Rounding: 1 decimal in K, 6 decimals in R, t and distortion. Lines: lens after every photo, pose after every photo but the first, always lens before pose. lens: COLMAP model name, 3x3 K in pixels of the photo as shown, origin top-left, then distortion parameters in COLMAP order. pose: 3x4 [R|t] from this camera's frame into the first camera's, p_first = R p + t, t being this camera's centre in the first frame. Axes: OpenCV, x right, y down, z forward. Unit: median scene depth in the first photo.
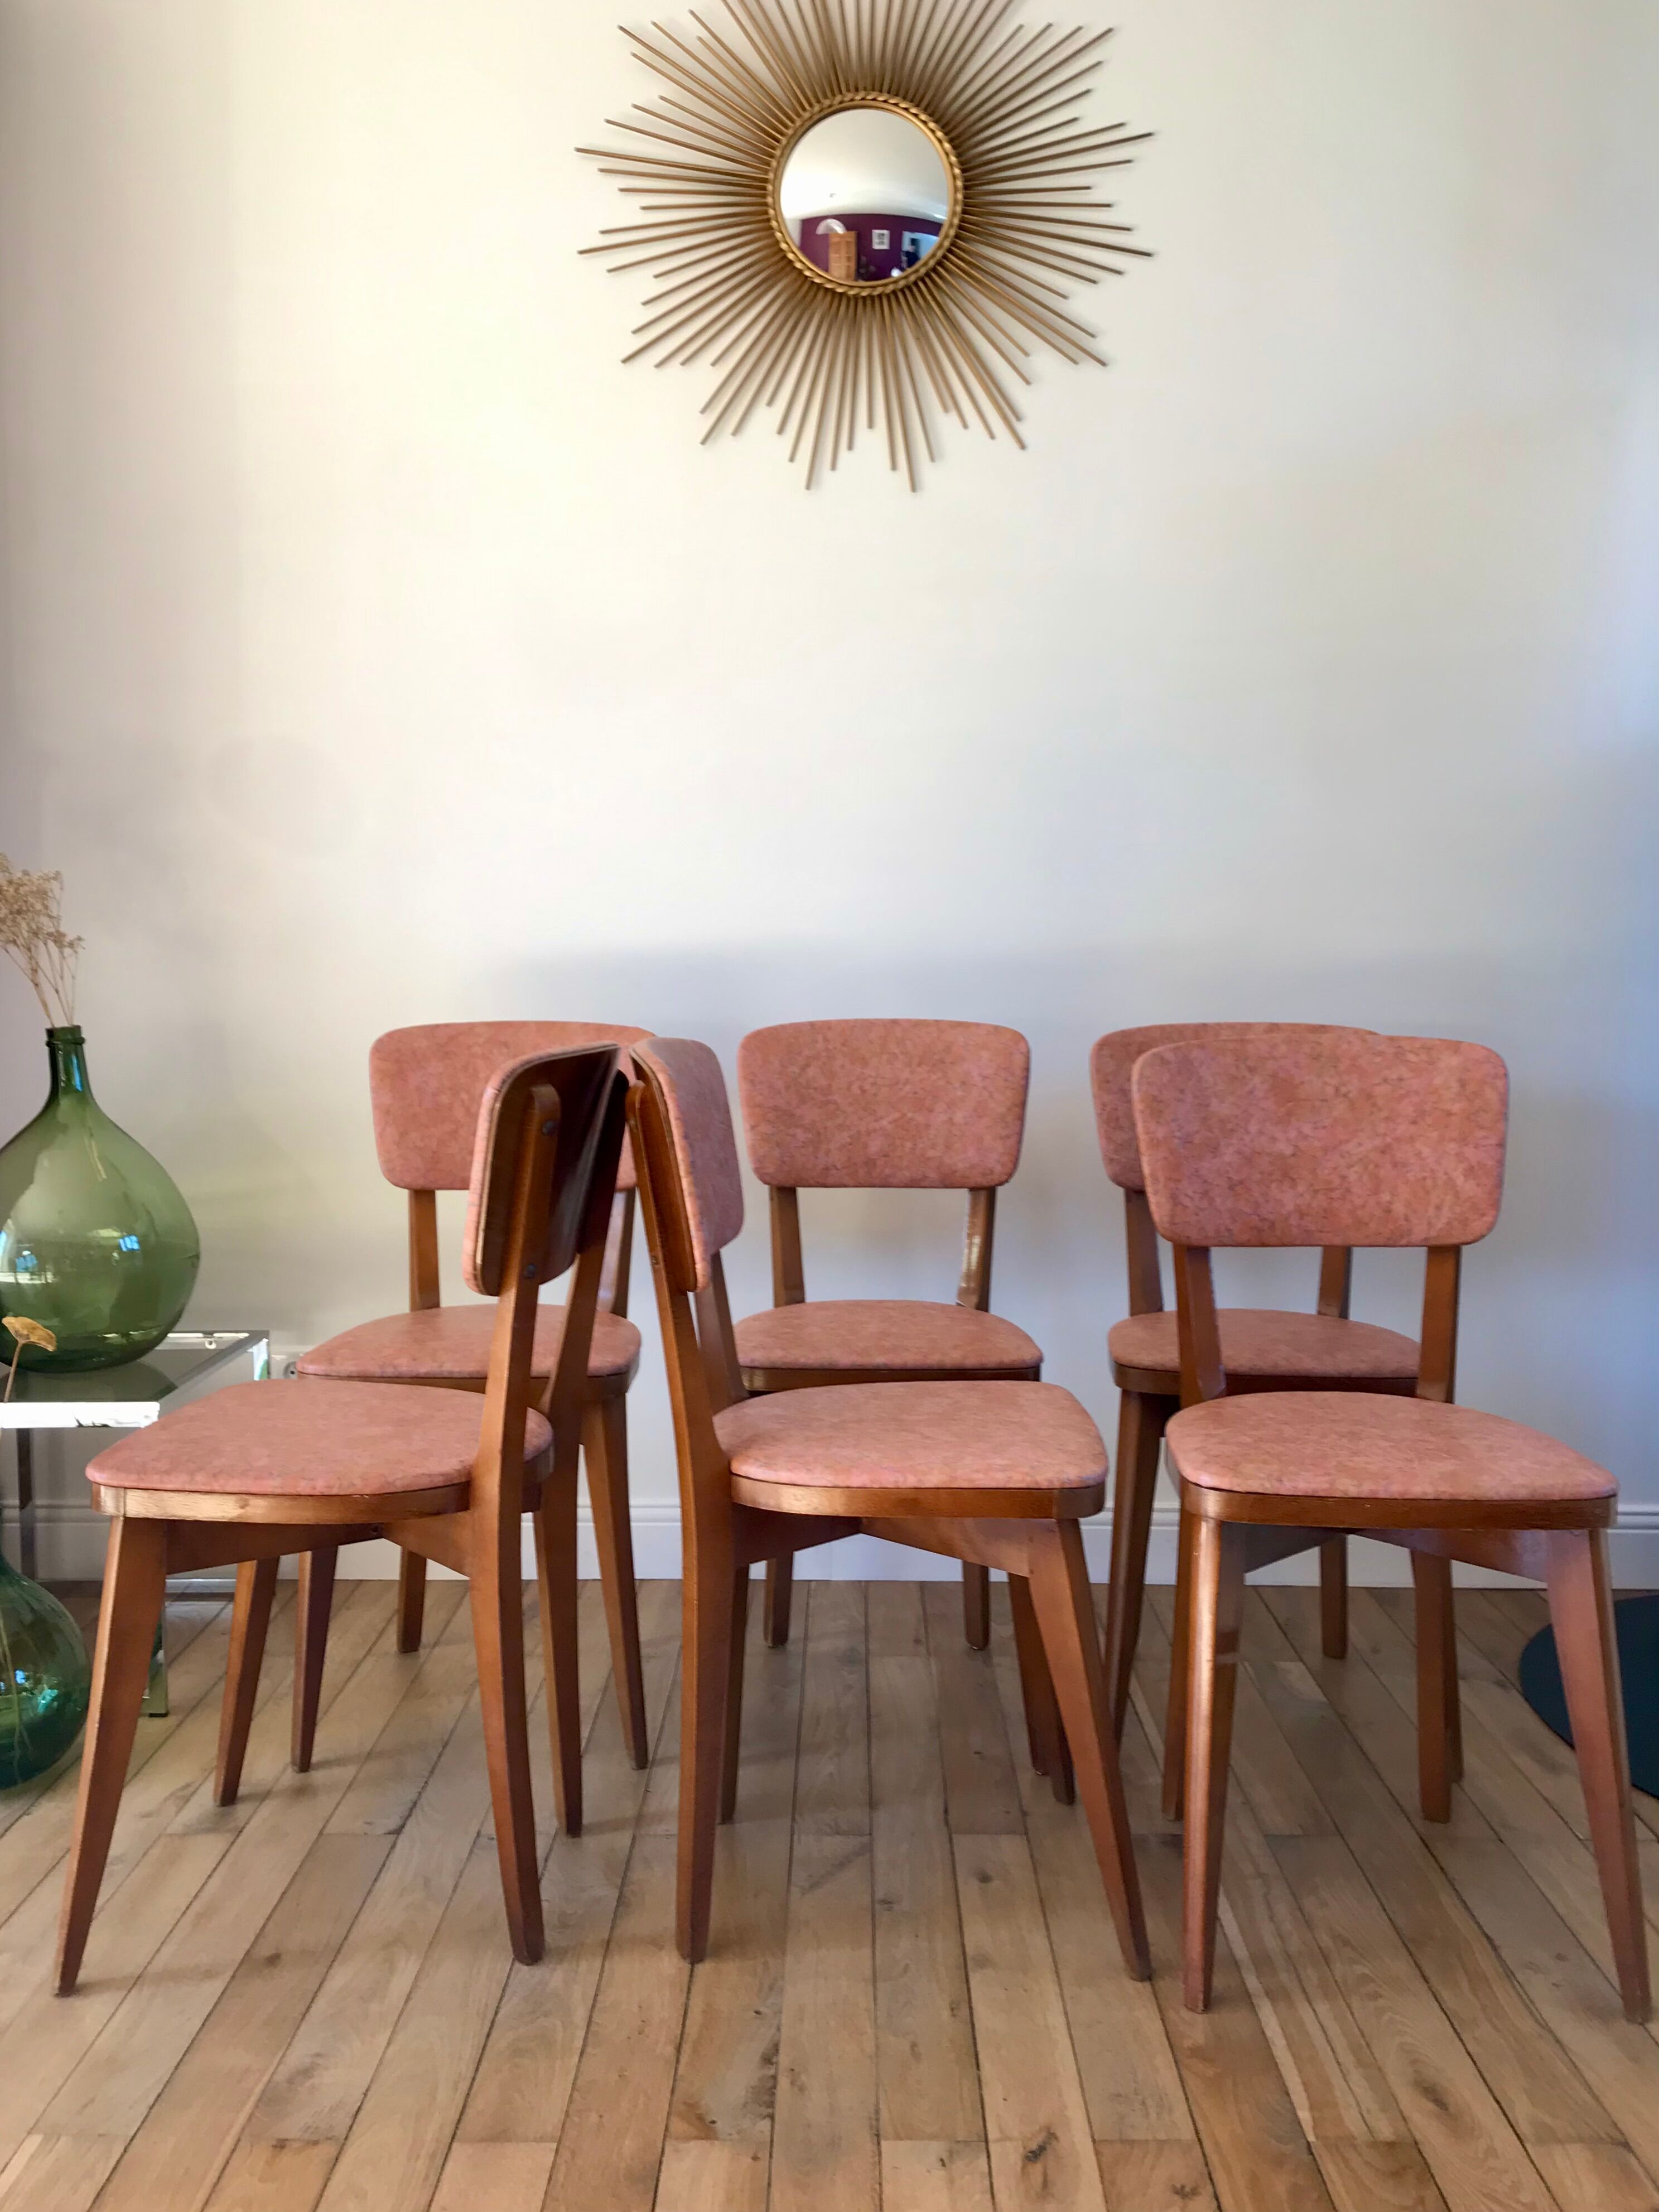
lens RADIAL K [[1859.2, 0, 840.8], [0, 1859.2, 1088.7], [0, 0, 1]] dist [0.025007, -0.002368]
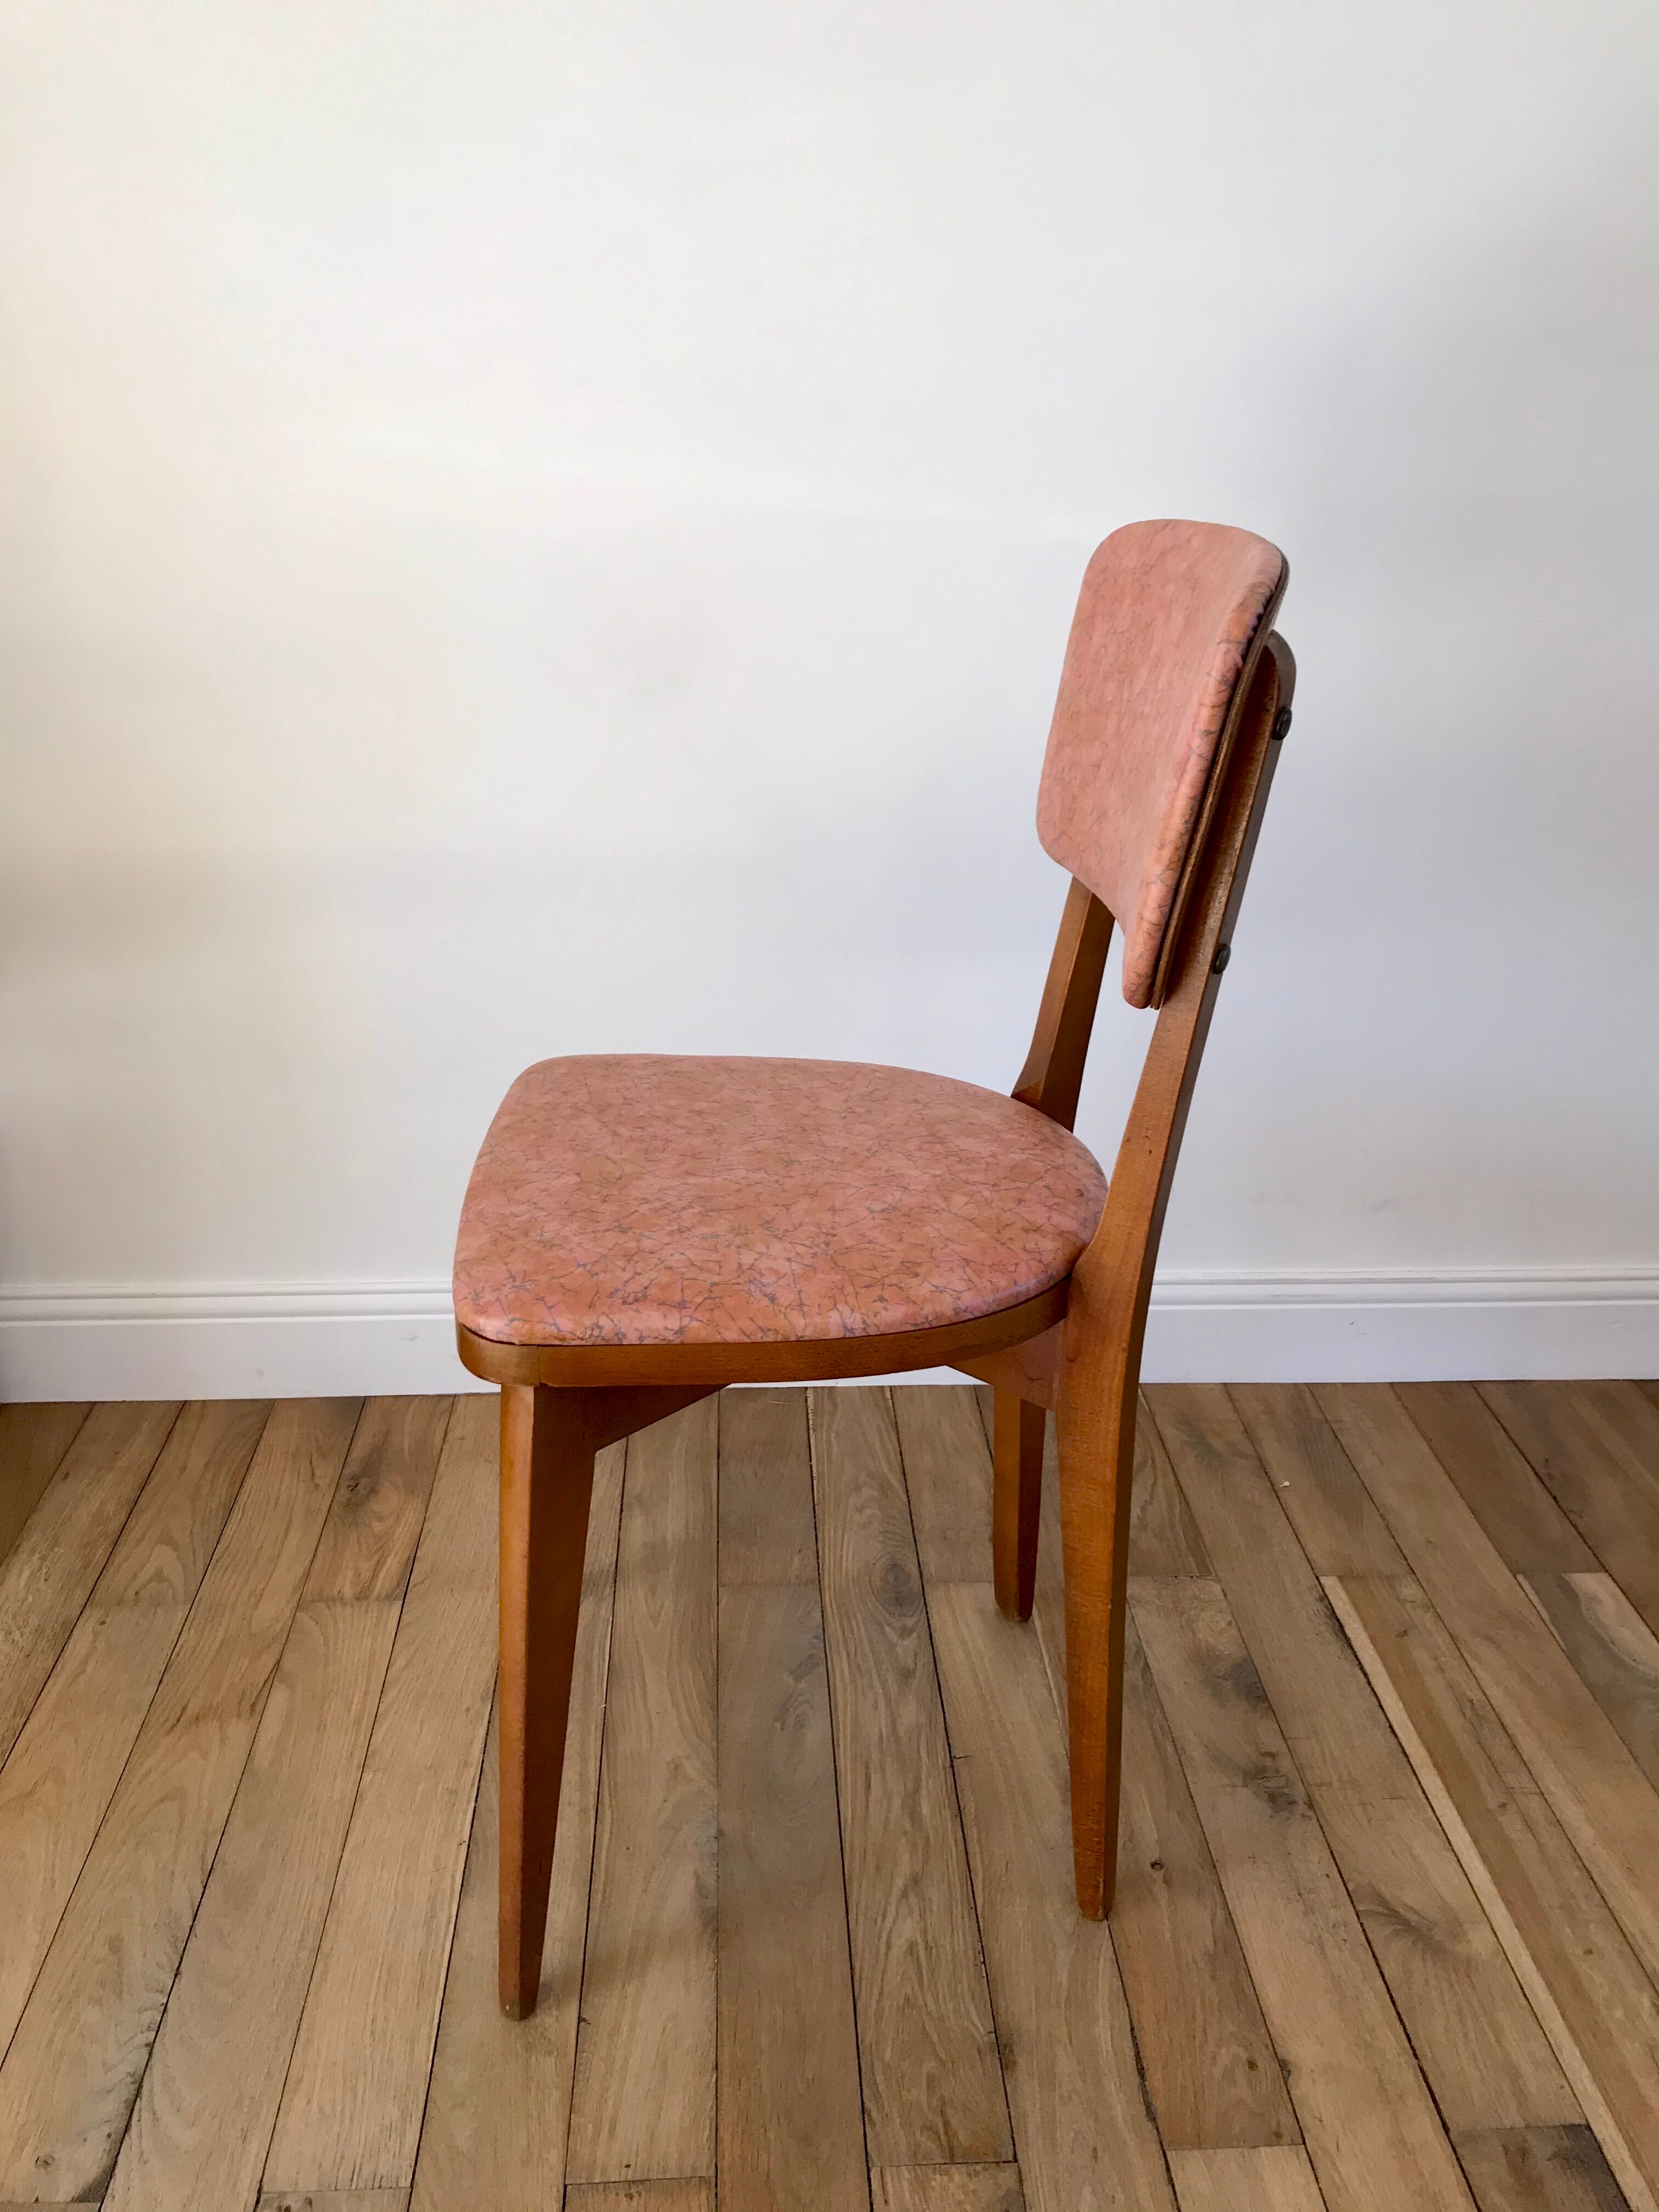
lens RADIAL K [[1810.4, 0, 837.3], [0, 1810.4, 1084.5], [0, 0, 1]] dist [0.026240, -0.013046]
pose [[0.997397, -0.010084, 0.071403, -0.056495], [-0.013529, 0.946429, 0.322629, -0.045443], [-0.070831, -0.322755, 0.943828, 0.509582]]
